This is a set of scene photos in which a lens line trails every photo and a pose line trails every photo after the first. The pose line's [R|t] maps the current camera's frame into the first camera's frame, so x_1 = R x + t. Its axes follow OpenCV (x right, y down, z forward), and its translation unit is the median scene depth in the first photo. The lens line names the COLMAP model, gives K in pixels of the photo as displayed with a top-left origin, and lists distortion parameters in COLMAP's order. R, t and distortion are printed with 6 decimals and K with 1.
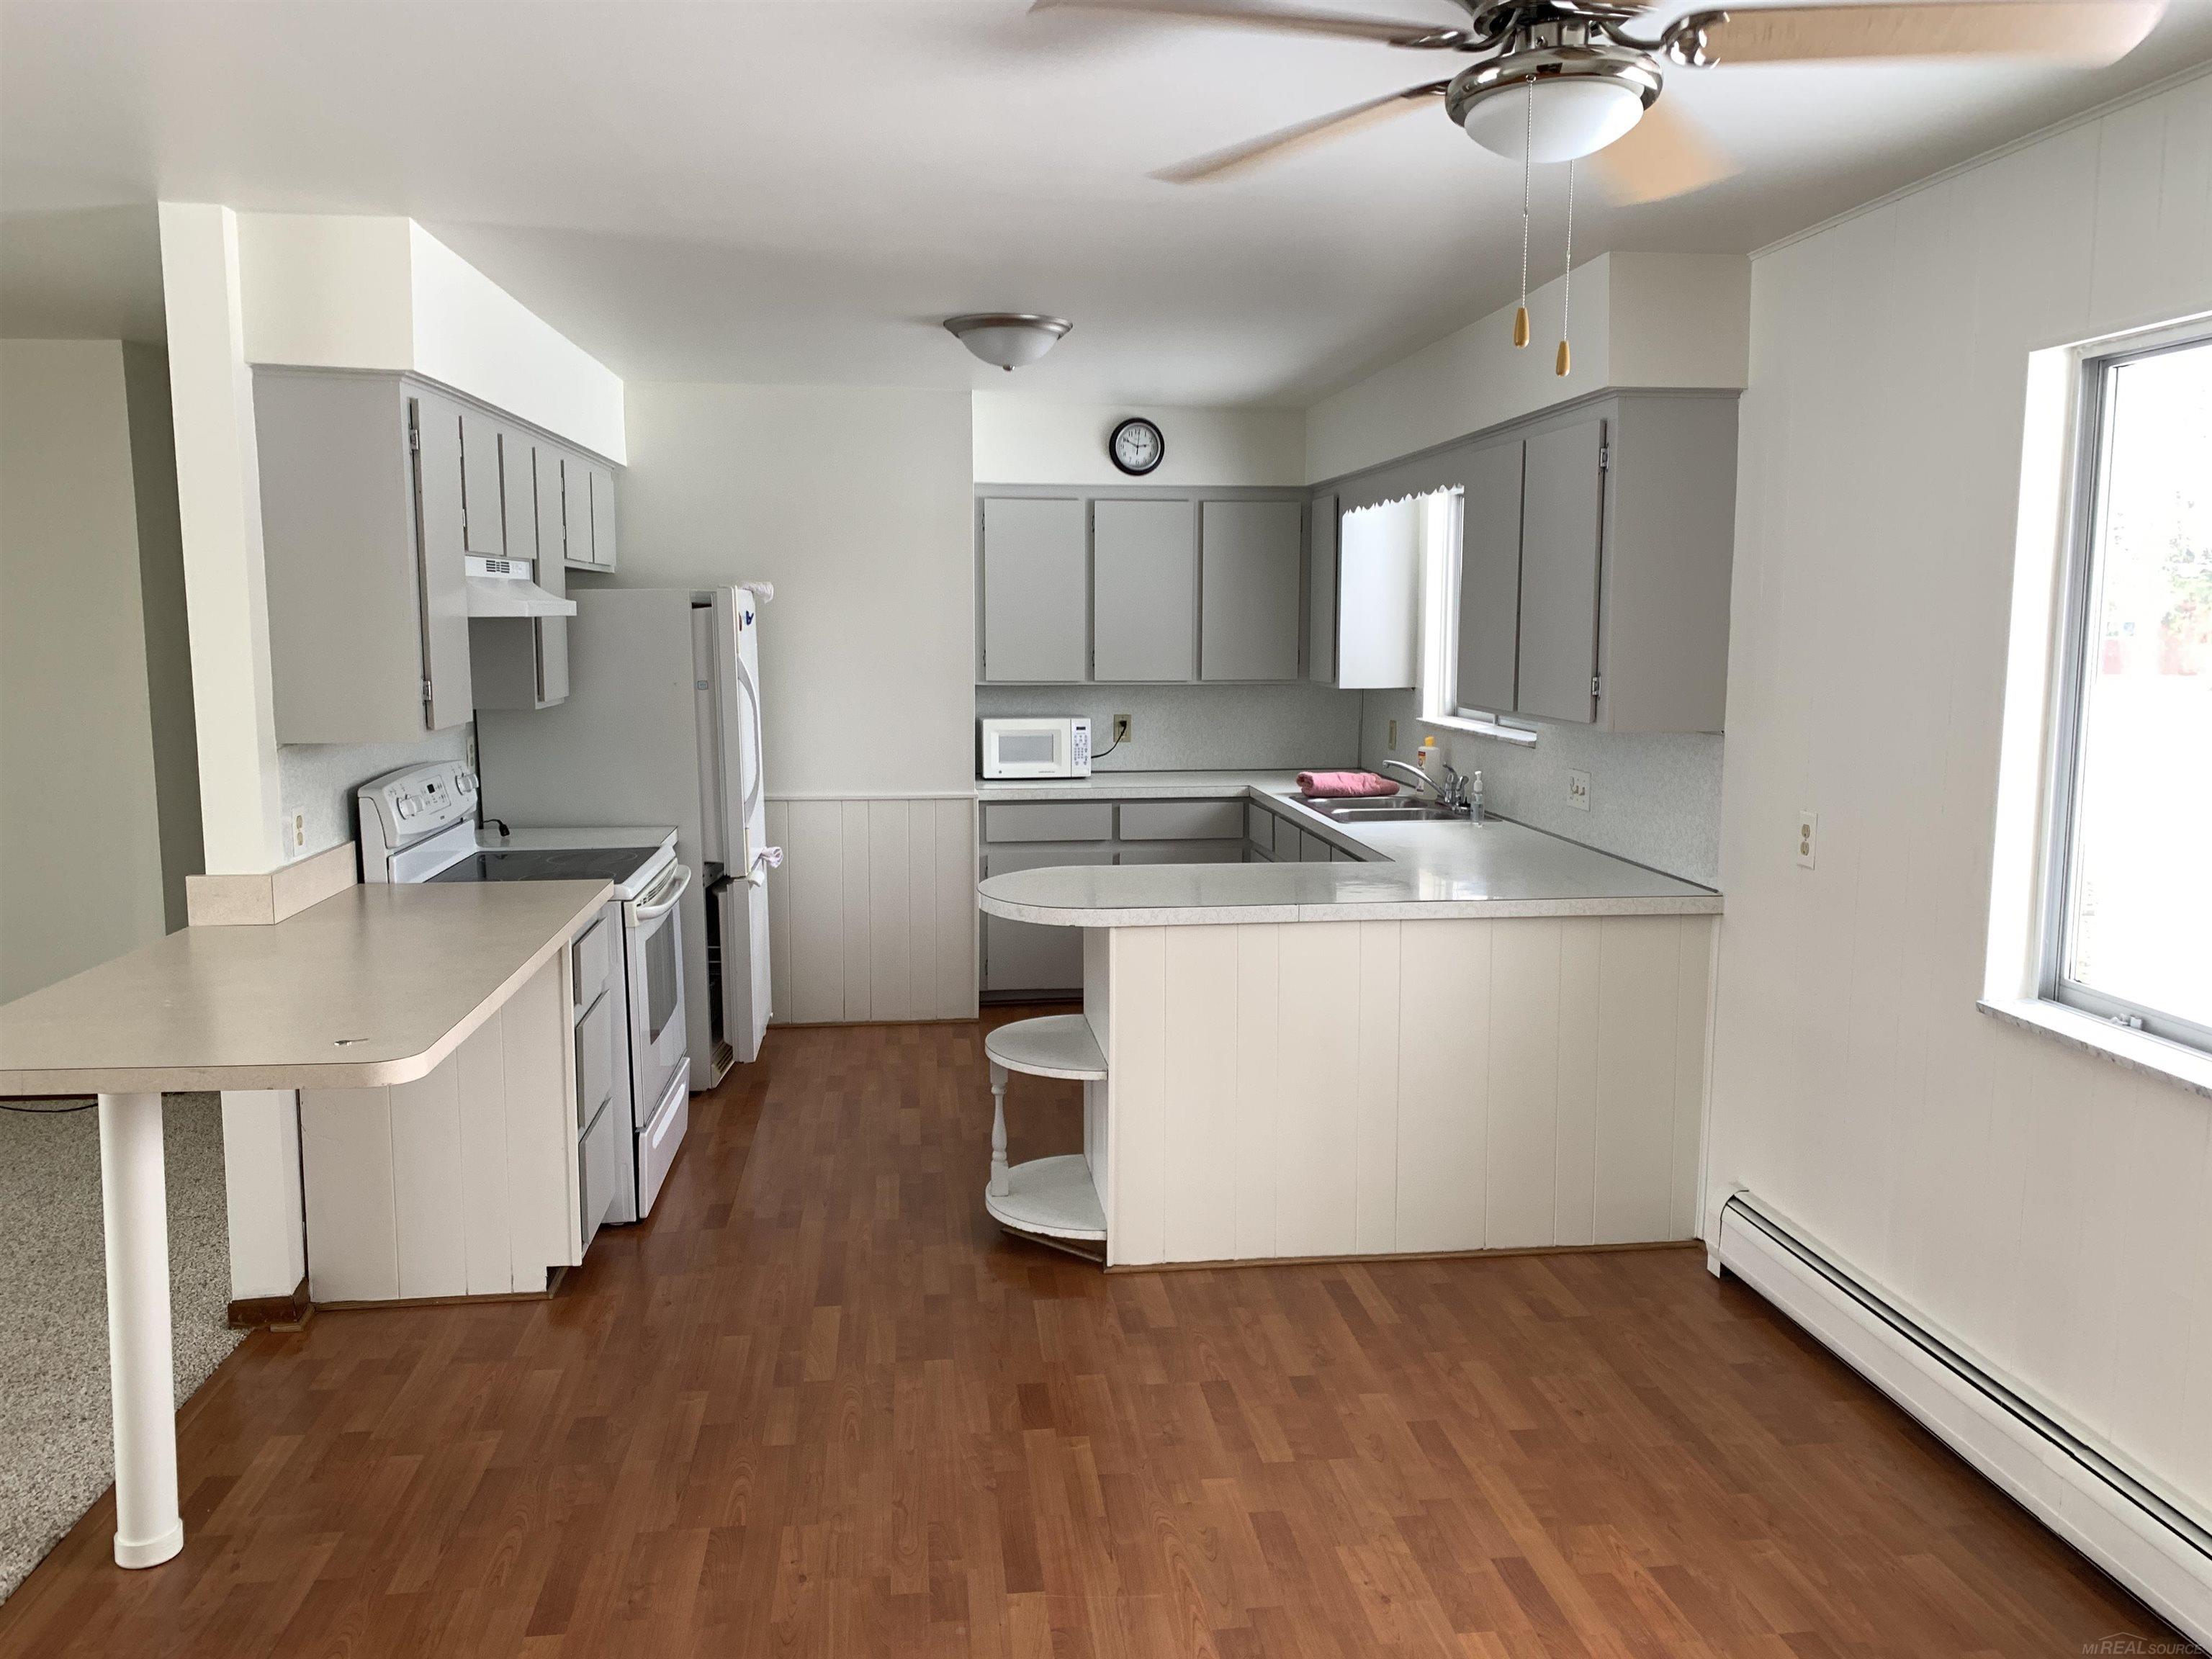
lens RADIAL K [[1646.5, 0, 1097.9], [0, 1646.5, 821.1], [0, 0, 1]] dist [0.010432, -0.001497]
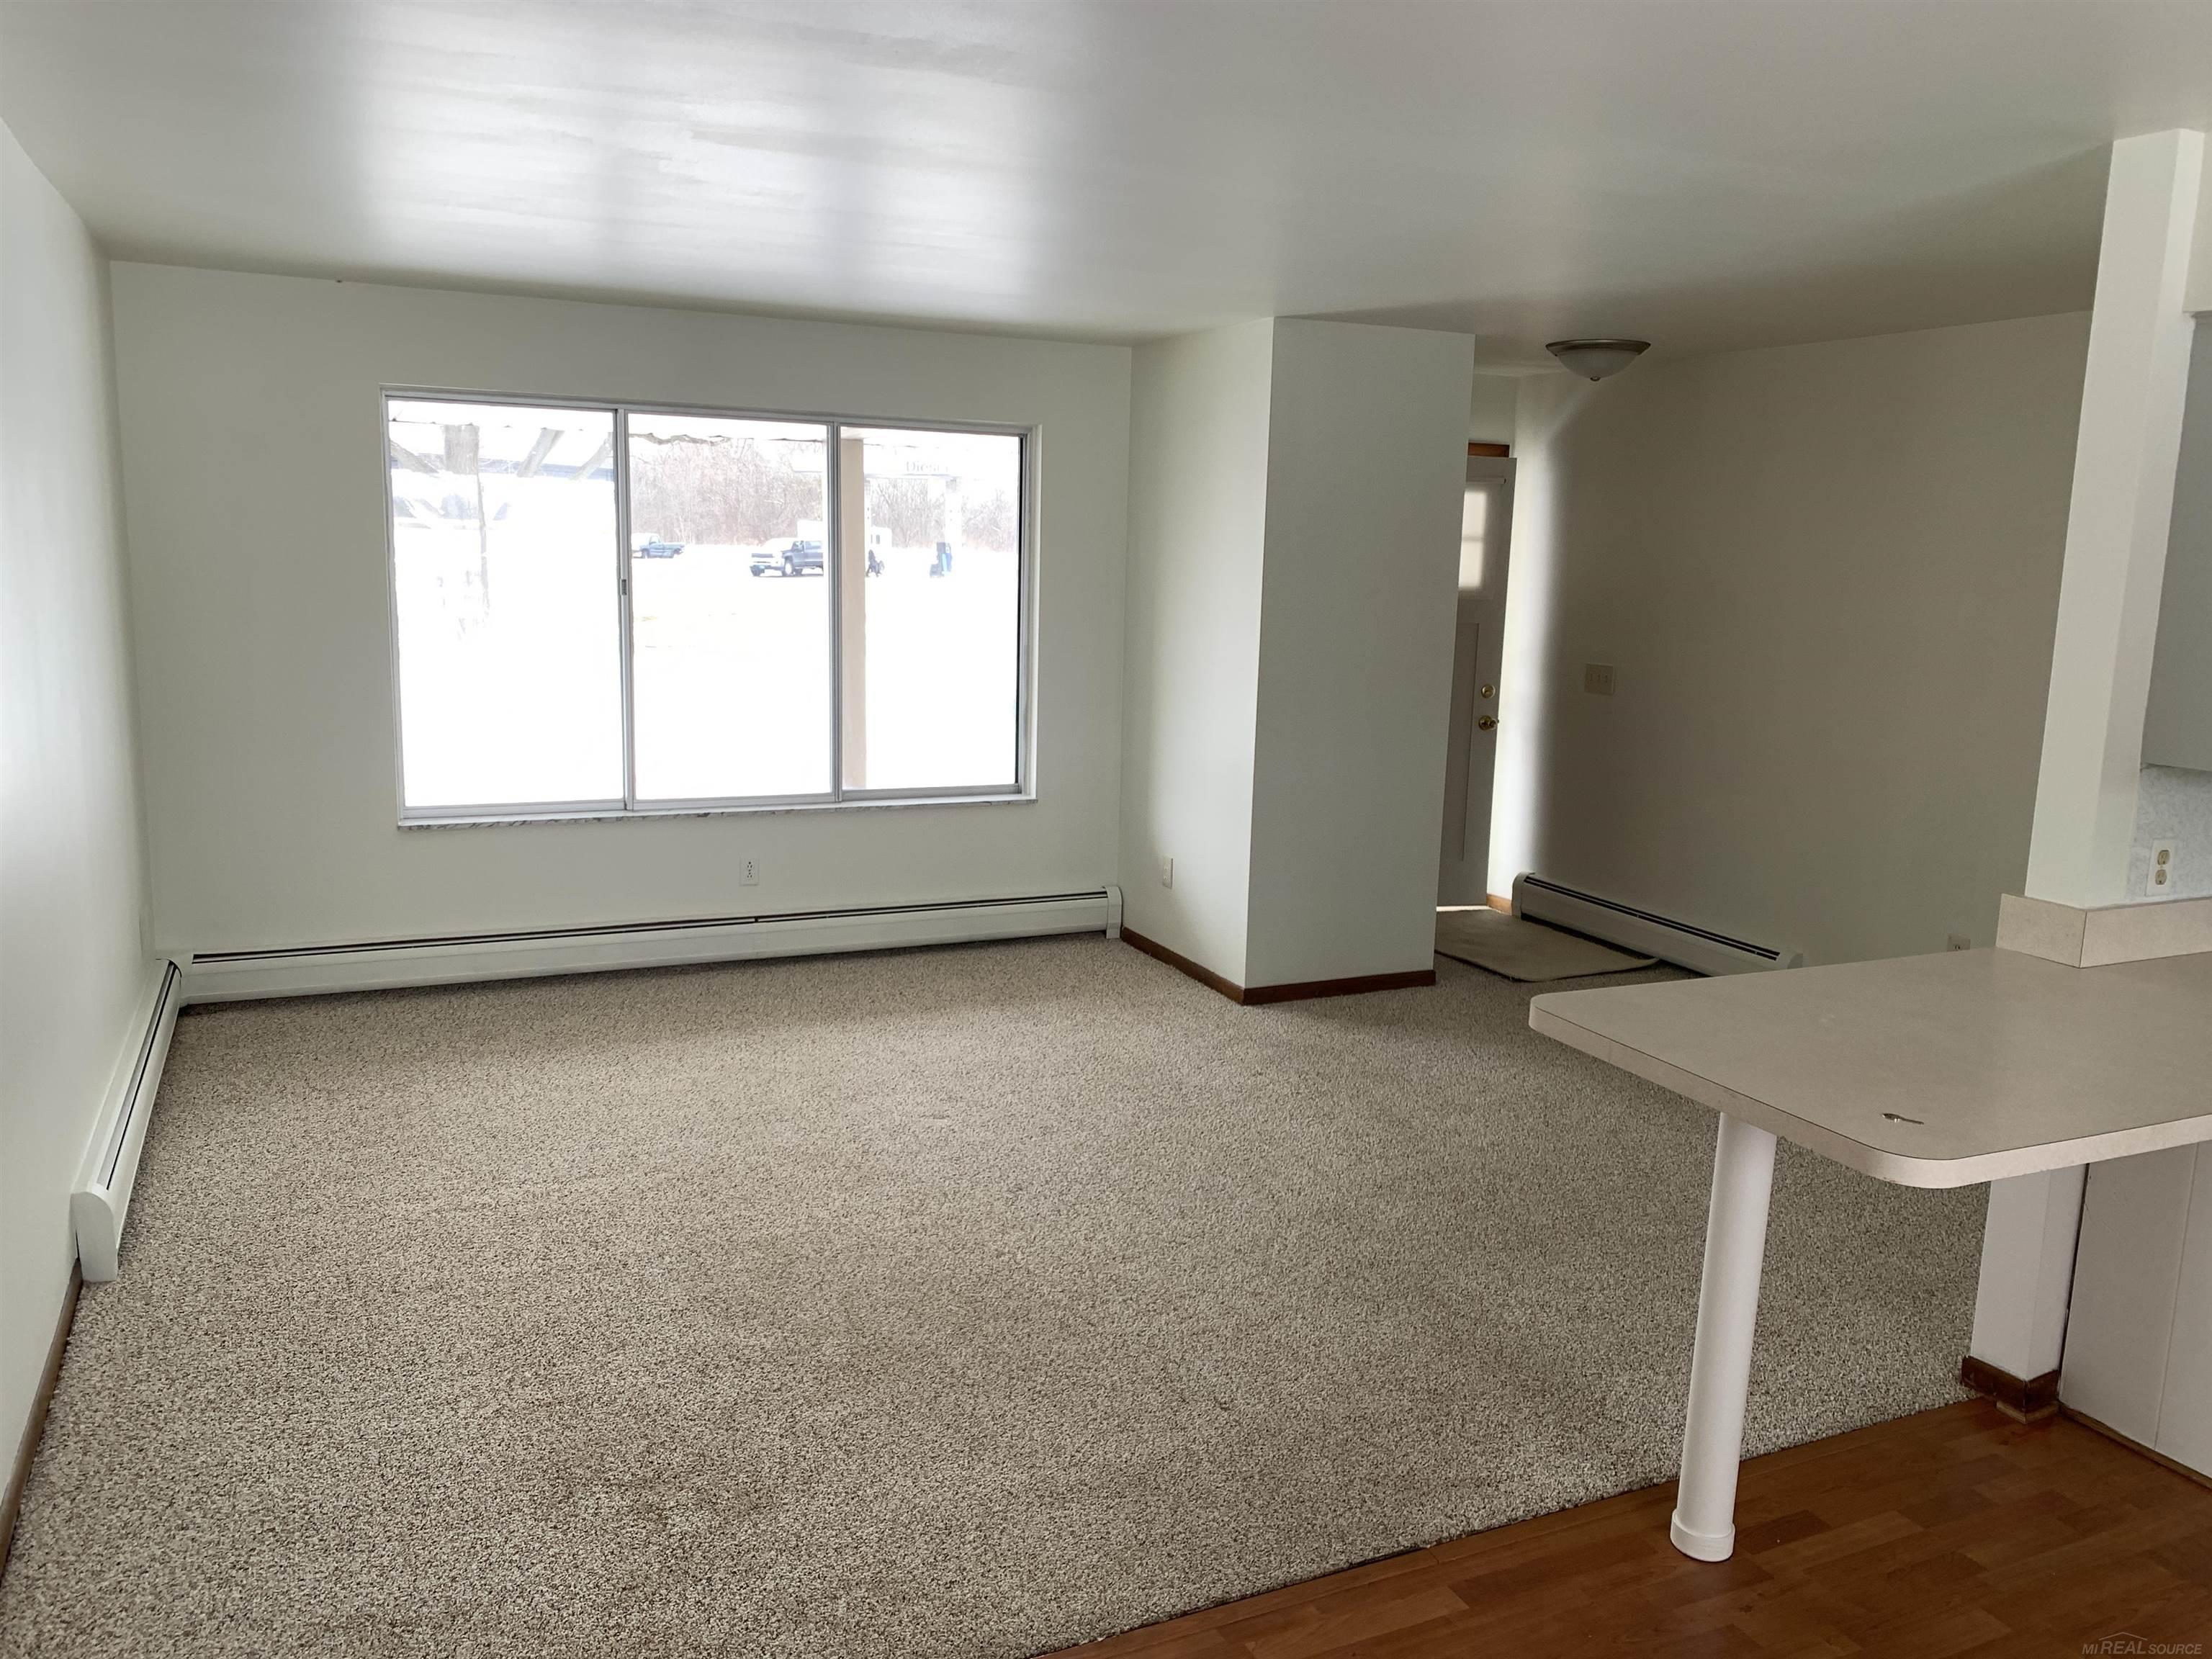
lens RADIAL K [[1646.5, 0, 1097.9], [0, 1646.5, 821.1], [0, 0, 1]] dist [0.010432, -0.001497]
pose [[0.318157, 0.160786, -0.934304, 0.113637], [-0.142075, 0.982470, 0.120695, -0.037228], [0.937332, 0.094342, 0.335424, 0.180320]]
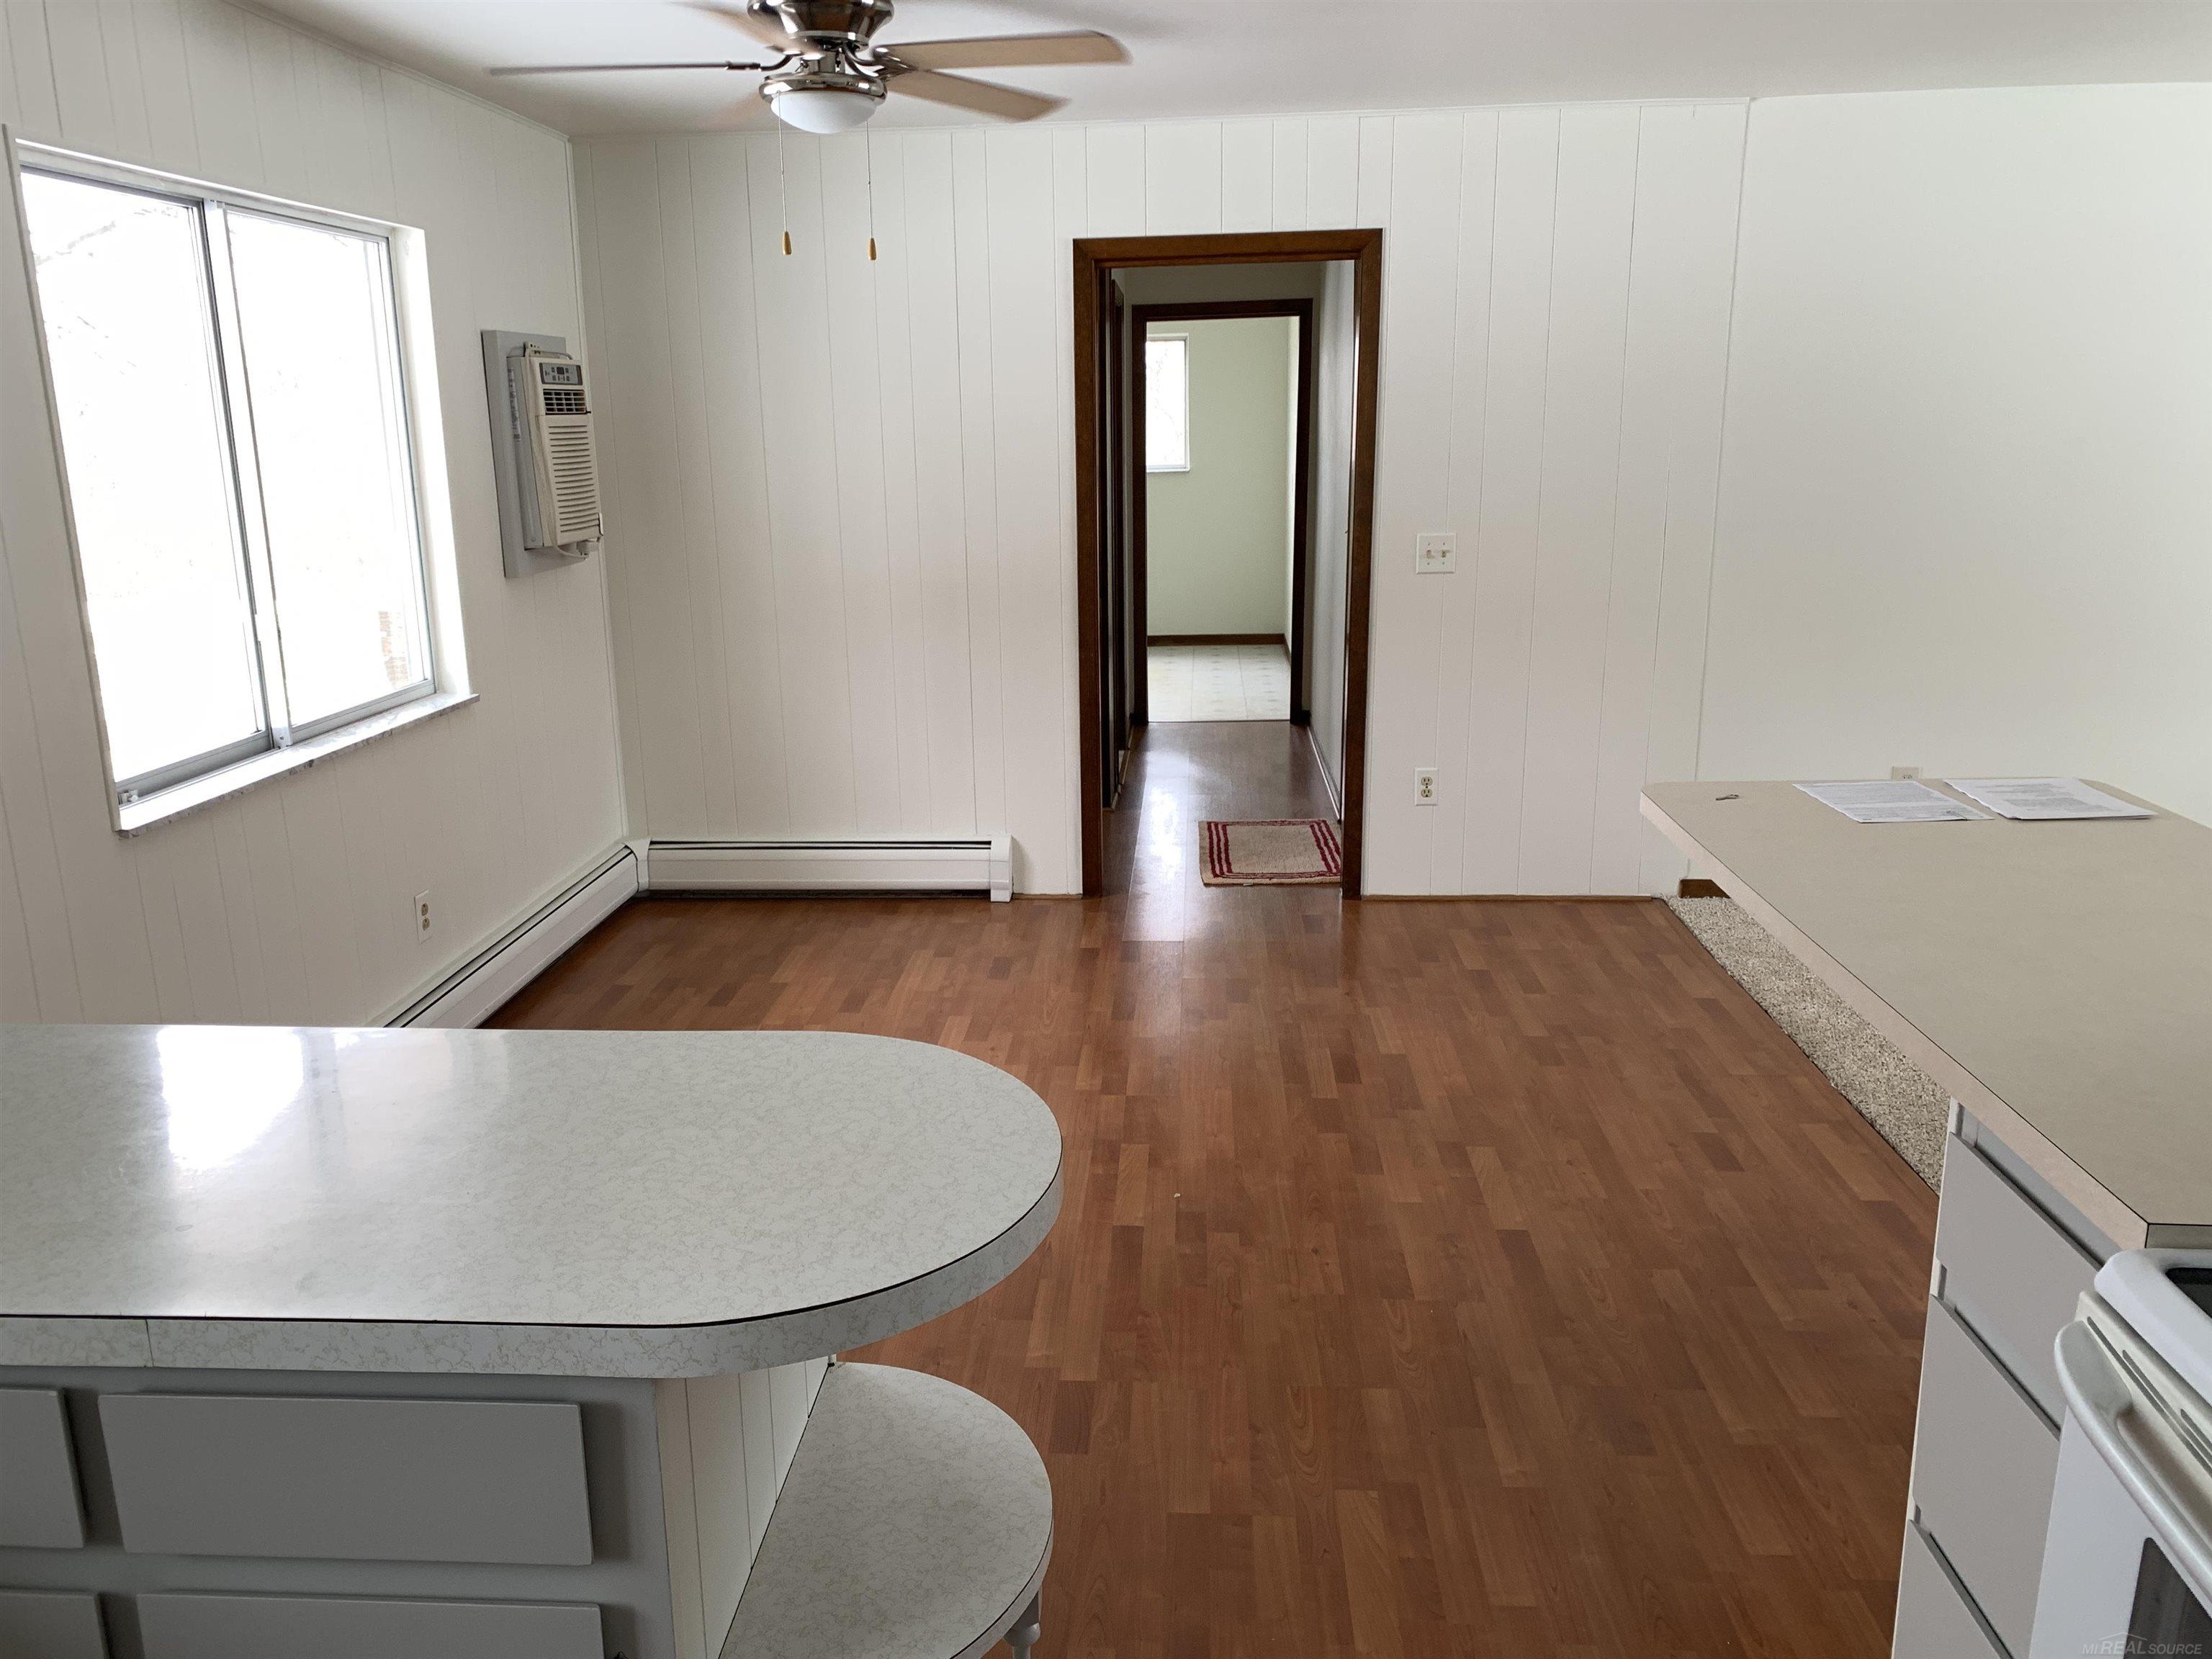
lens RADIAL K [[1646.5, 0, 1097.9], [0, 1646.5, 821.1], [0, 0, 1]] dist [0.010432, -0.001497]
pose [[-0.985051, -0.026381, 0.170228, -0.130558], [0.035847, 0.935177, 0.352362, -0.144257], [-0.168489, 0.353197, -0.920252, 1.192514]]
